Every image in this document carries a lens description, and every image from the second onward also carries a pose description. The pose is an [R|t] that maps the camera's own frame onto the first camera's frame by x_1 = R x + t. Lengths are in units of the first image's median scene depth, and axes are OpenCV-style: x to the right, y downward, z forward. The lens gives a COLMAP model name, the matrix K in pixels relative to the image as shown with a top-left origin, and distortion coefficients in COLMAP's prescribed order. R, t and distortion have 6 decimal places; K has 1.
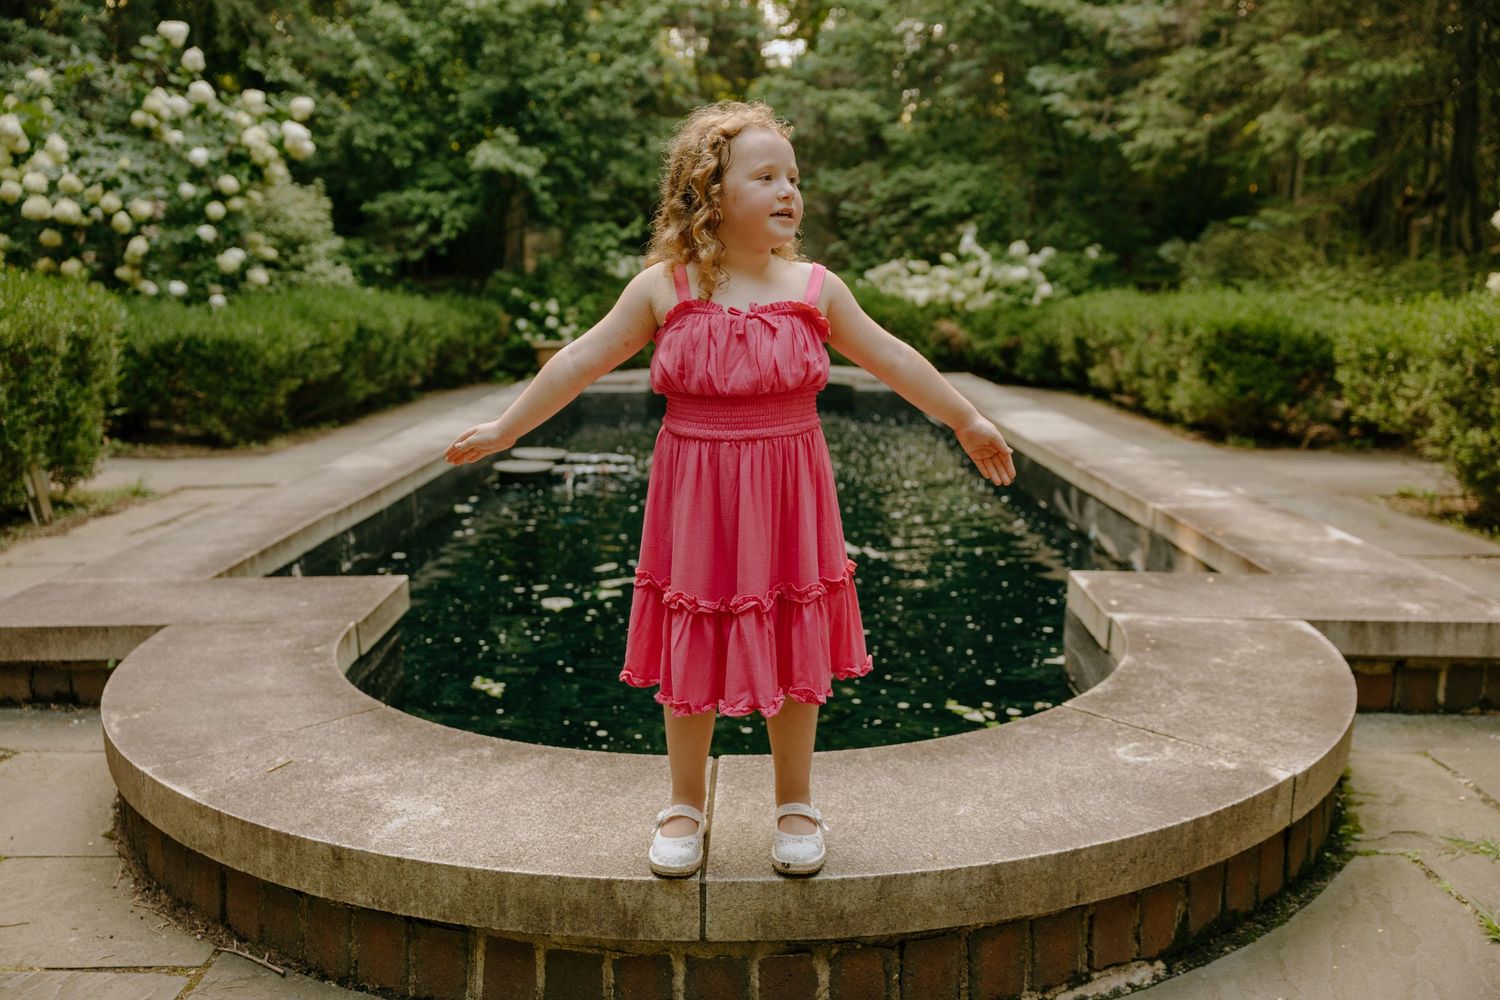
lens RADIAL K [[1274.8, 0, 747.6], [0, 1274.8, 505.1], [0, 0, 1]] dist [-0.021195, 0.023686]
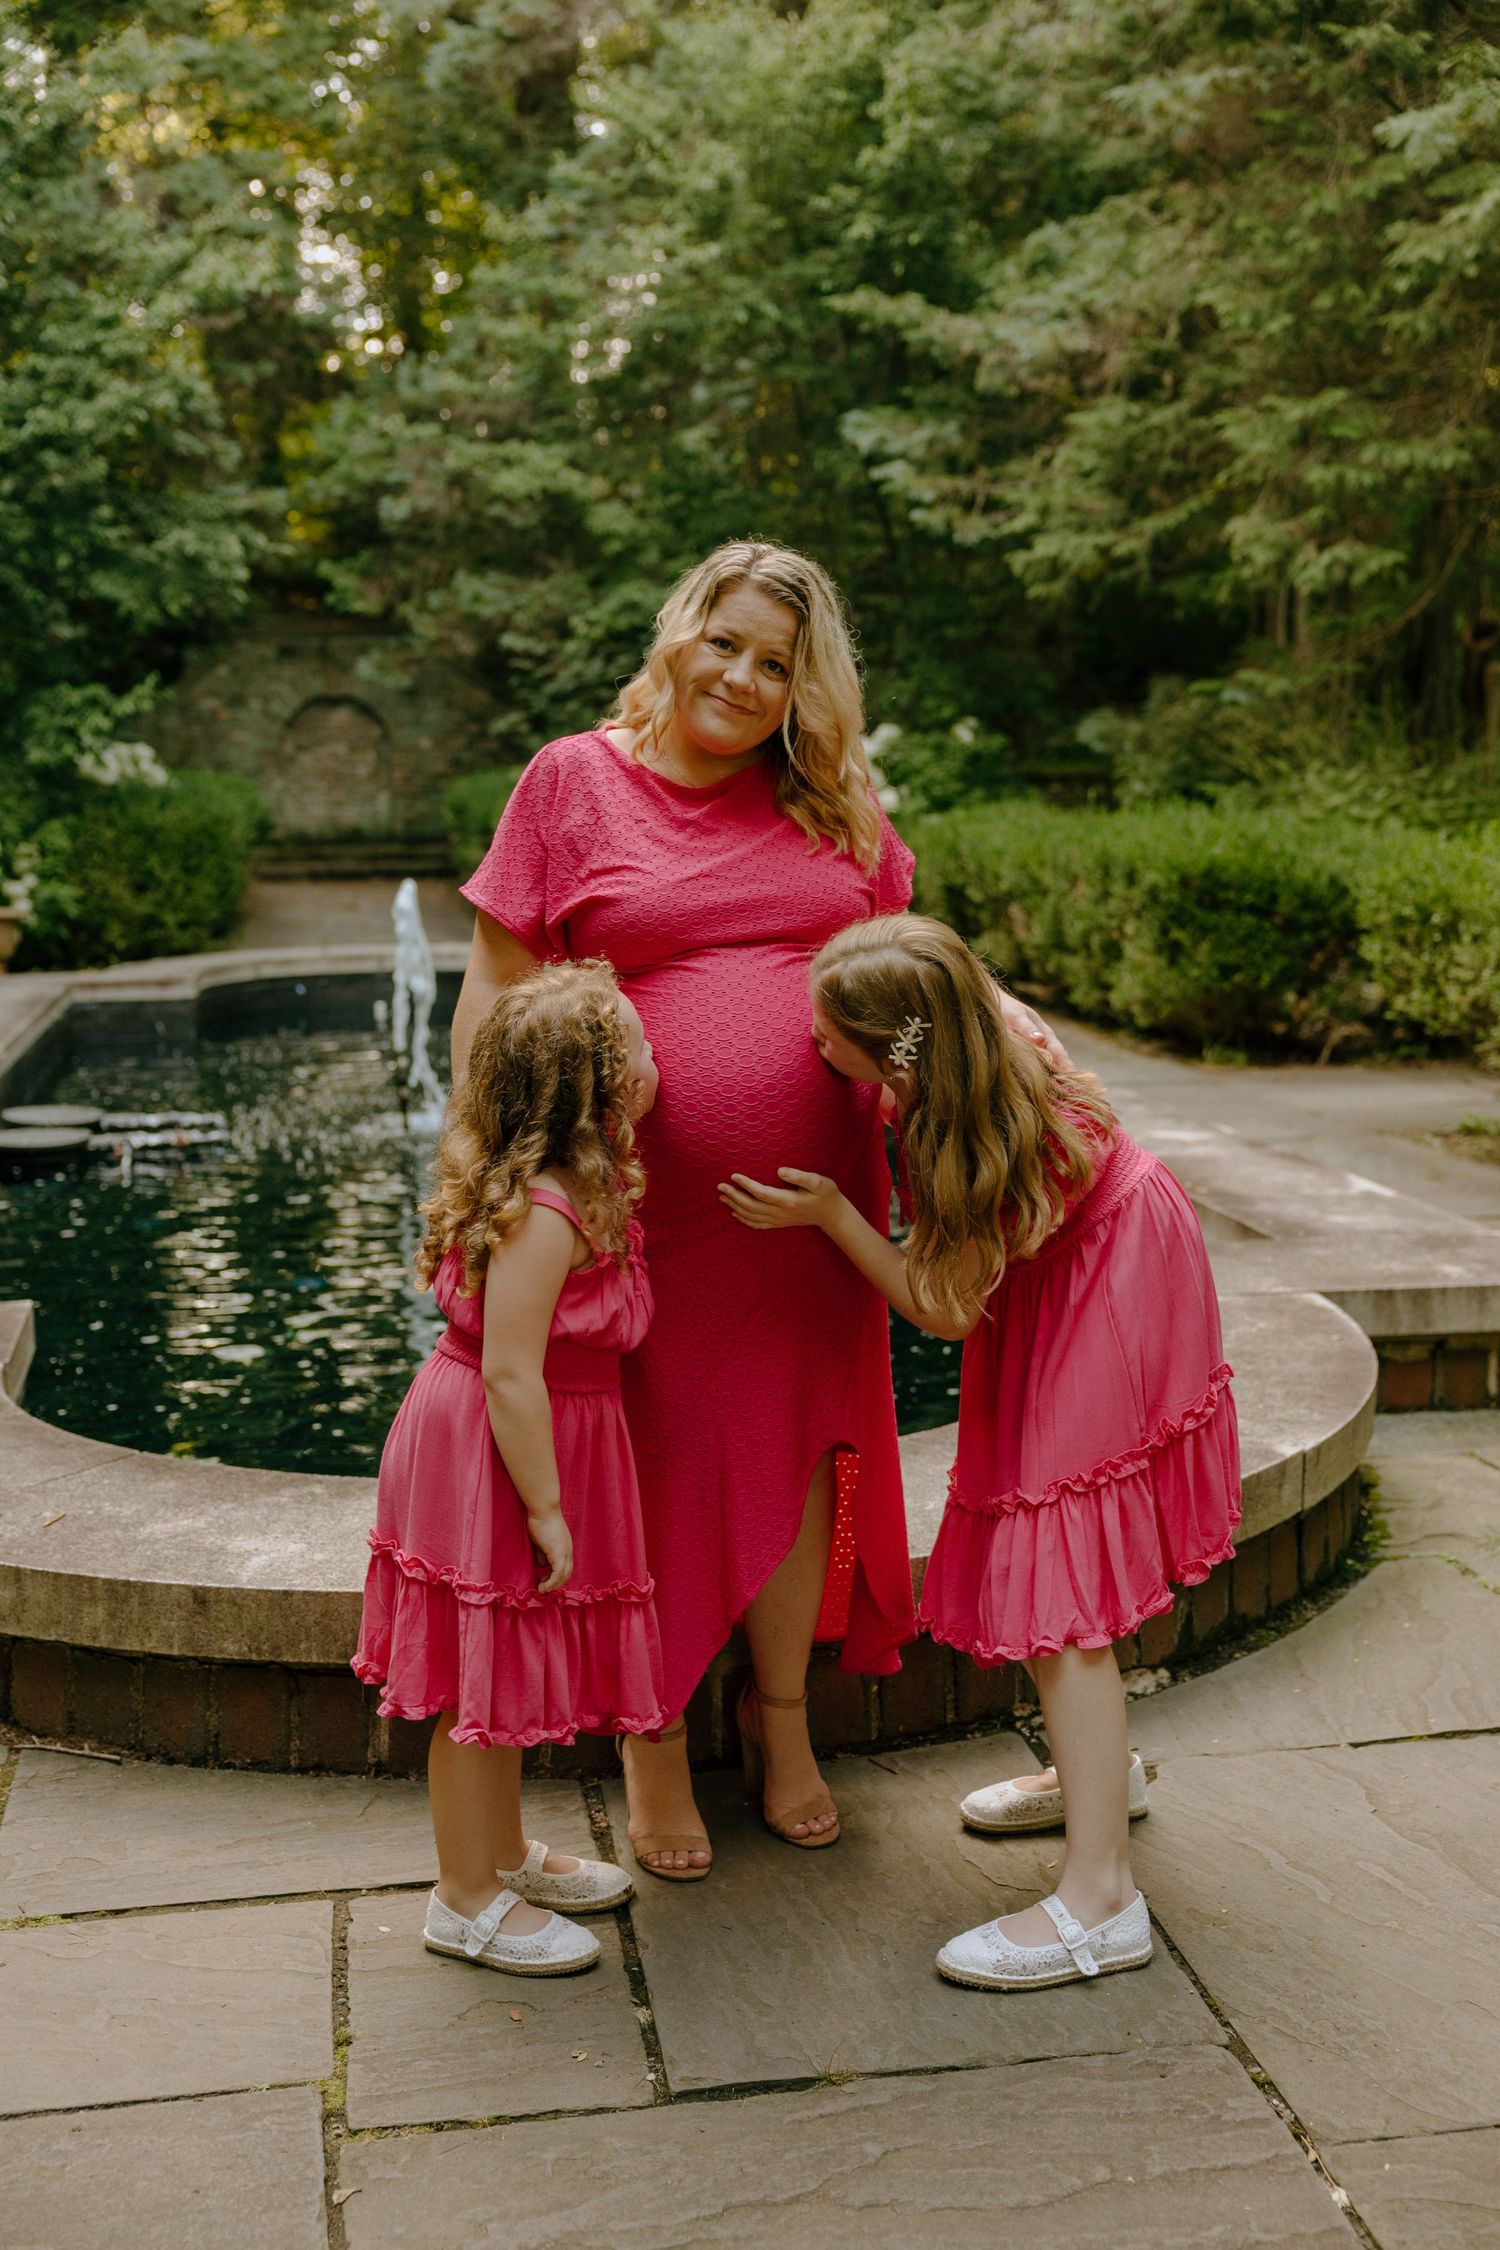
lens RADIAL K [[2618.1, 0, 747.3], [0, 2618.1, 1120.1], [0, 0, 1]] dist [-0.012216, 0.000000]
pose [[0.981780, -0.035436, 0.186687, -0.067075], [0.041660, 0.998696, -0.029523, 0.007867], [-0.185398, 0.036763, 0.981976, -0.174263]]
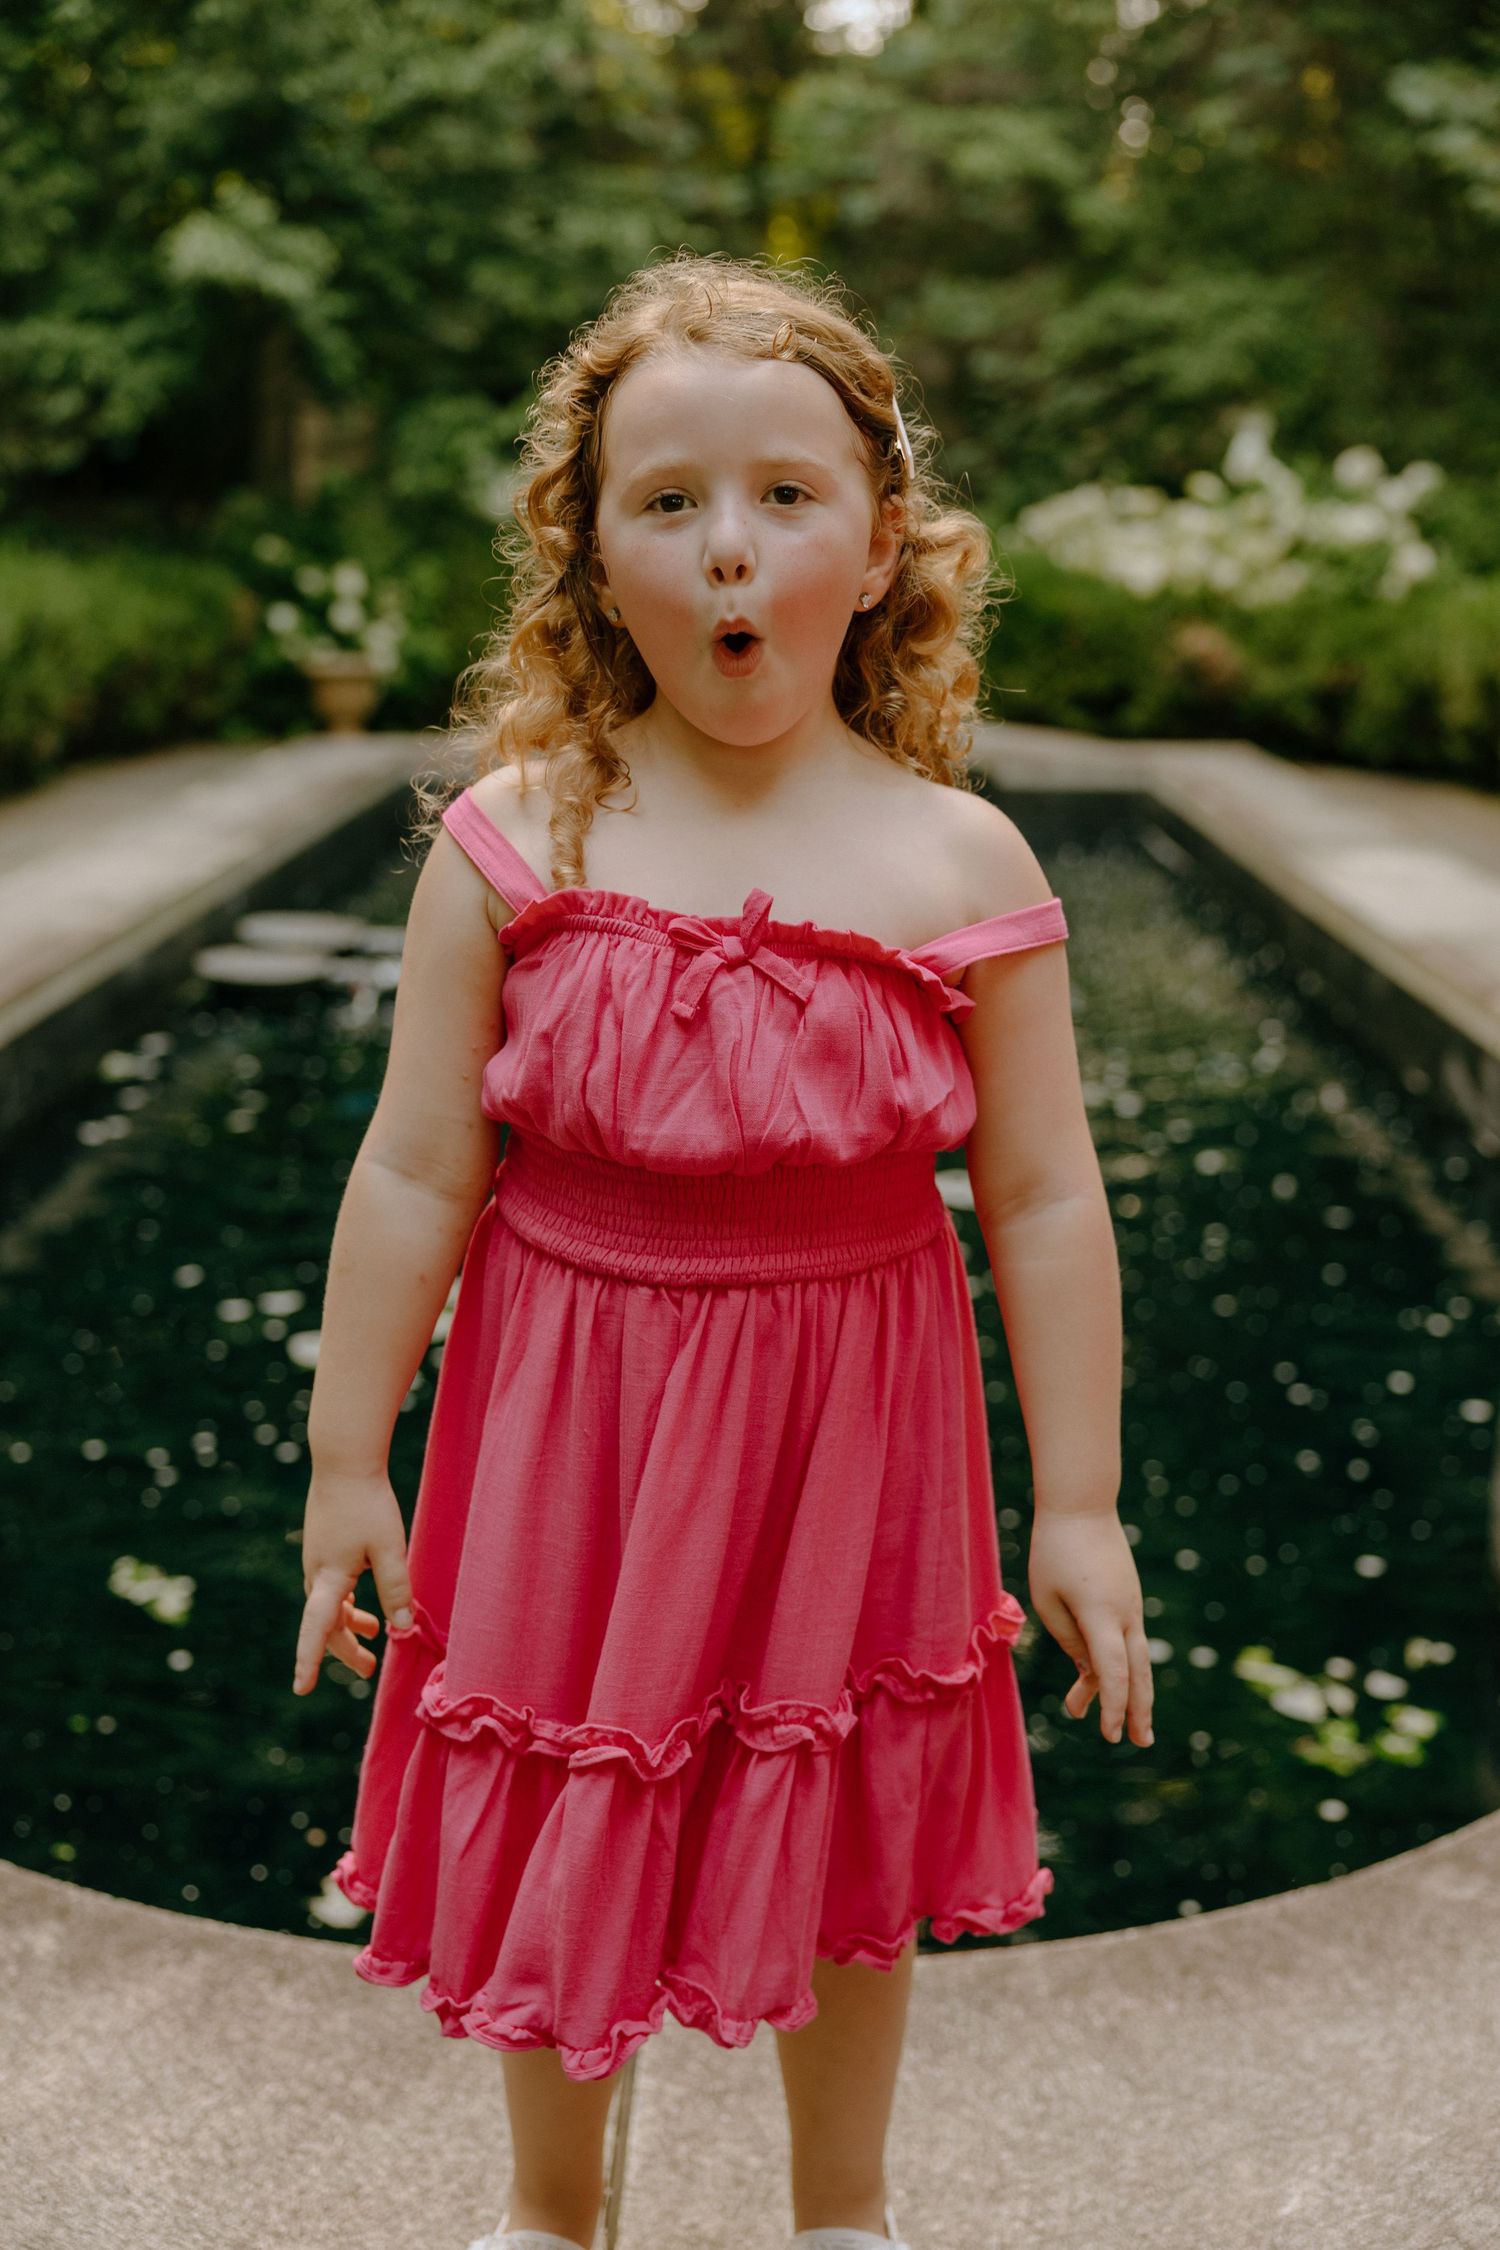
lens RADIAL K [[2580.3, 0, 768.5], [0, 2580.3, 1115.5], [0, 0, 1]] dist [0.004374, 0.000000]
pose [[0.999885, 0.015182, 0.000454, 0.002502], [-0.015181, 0.997977, 0.061743, -0.029780], [0.000484, -0.061743, 0.998092, 0.067525]]
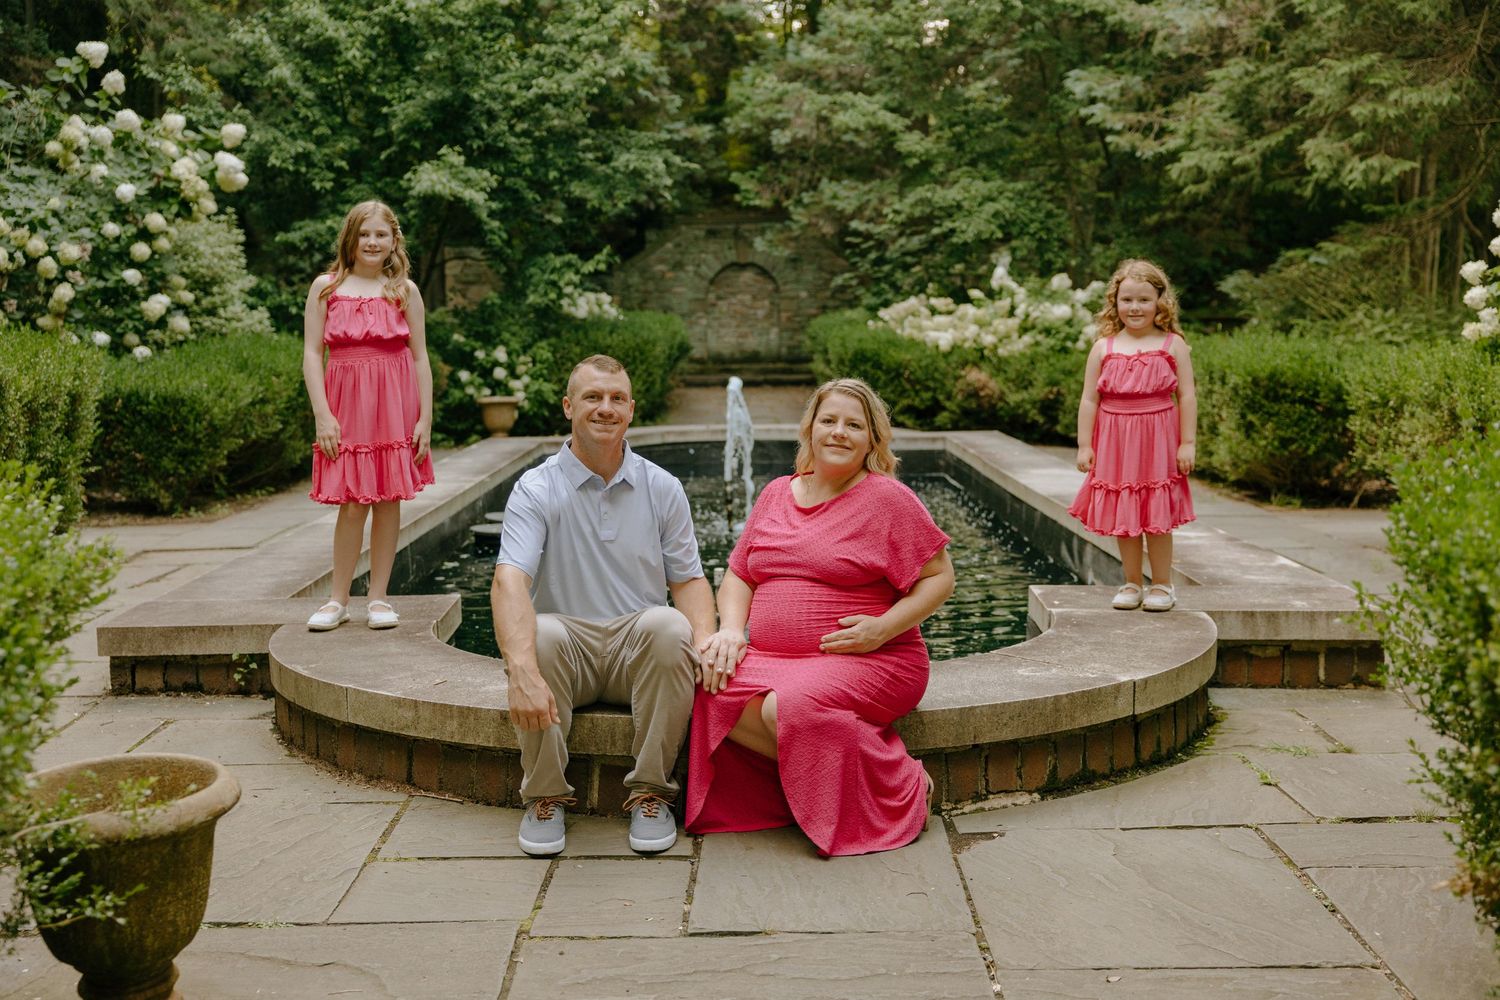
lens RADIAL K [[1936.6, 0, 745.8], [0, 1936.6, 489.9], [0, 0, 1]] dist [-0.001968, 0.000000]
pose [[0.999909, -0.007130, 0.011442, -0.011779], [0.008021, 0.996781, -0.079774, 0.045471], [-0.010836, 0.079858, 0.996747, -0.337590]]
